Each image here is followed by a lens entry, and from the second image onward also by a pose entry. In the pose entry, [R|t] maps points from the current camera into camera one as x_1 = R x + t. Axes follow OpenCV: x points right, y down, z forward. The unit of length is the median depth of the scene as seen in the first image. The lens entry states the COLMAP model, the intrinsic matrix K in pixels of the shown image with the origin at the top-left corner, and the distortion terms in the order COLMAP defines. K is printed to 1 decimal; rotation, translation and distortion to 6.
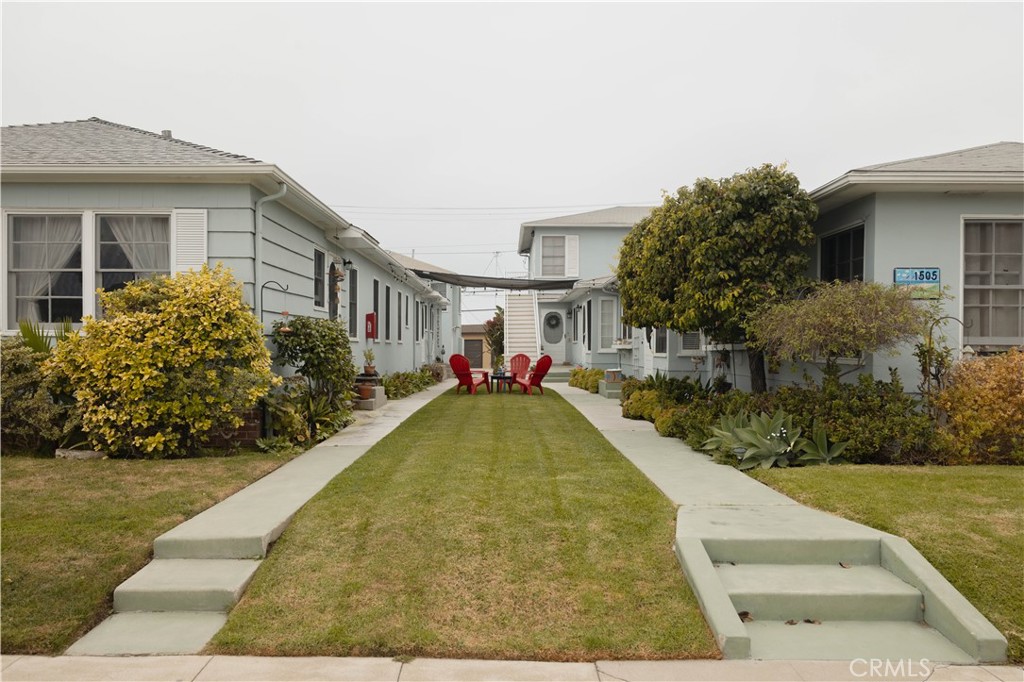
lens RADIAL K [[746.3, 0, 509.6], [0, 746.3, 341.1], [0, 0, 1]] dist [-0.005789, 0.002143]
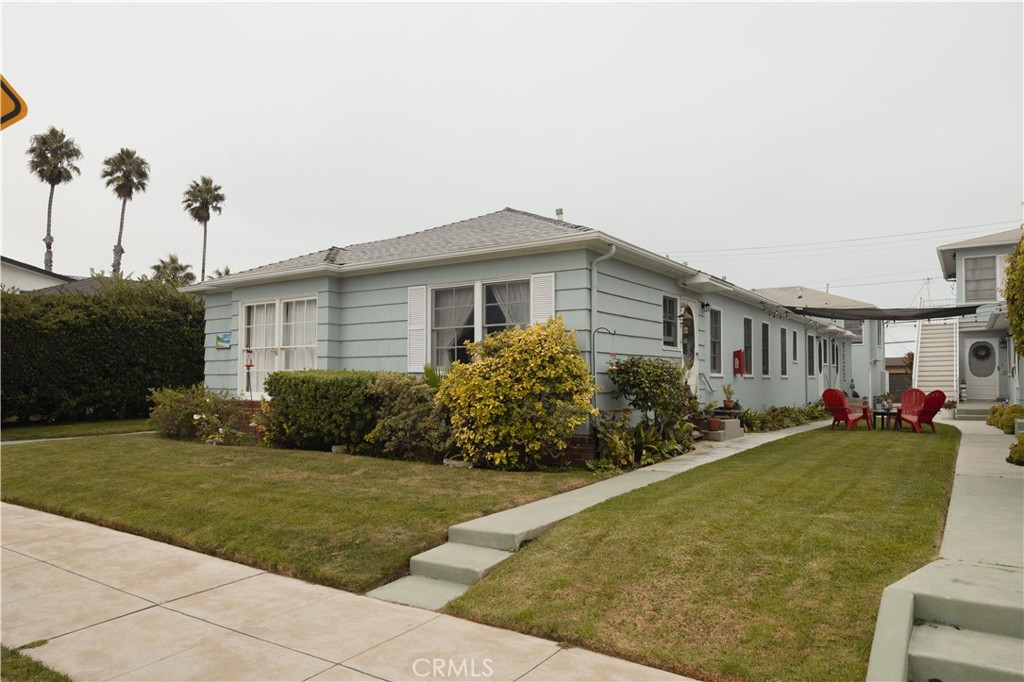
lens RADIAL K [[690.2, 0, 513.8], [0, 690.2, 349.1], [0, 0, 1]] dist [-0.001401, -0.002042]
pose [[0.831187, -0.030743, -0.555142, 0.213331], [0.009016, 0.999084, -0.041829, -0.001808], [0.555920, 0.029762, 0.830703, 0.009927]]
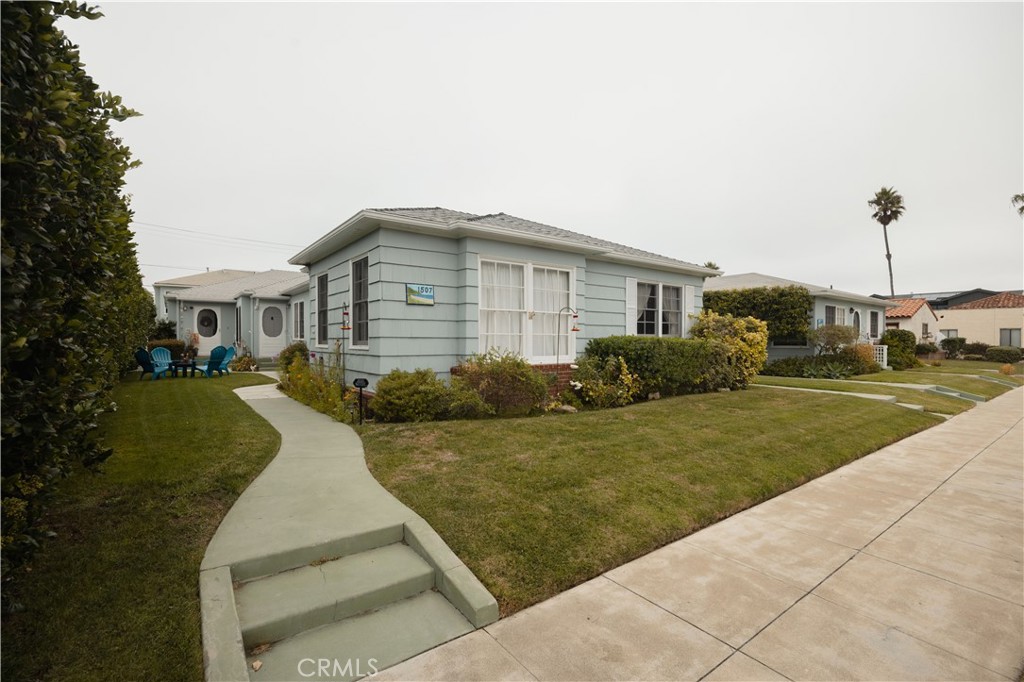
lens RADIAL K [[454.0, 0, 514.4], [0, 454.0, 341.9], [0, 0, 1]] dist [0.000477, 0.000047]
pose [[0.796964, -0.007735, 0.603978, -2.249091], [0.000906, 0.999932, 0.011610, -0.022848], [-0.604027, -0.008705, 0.796916, 0.259243]]
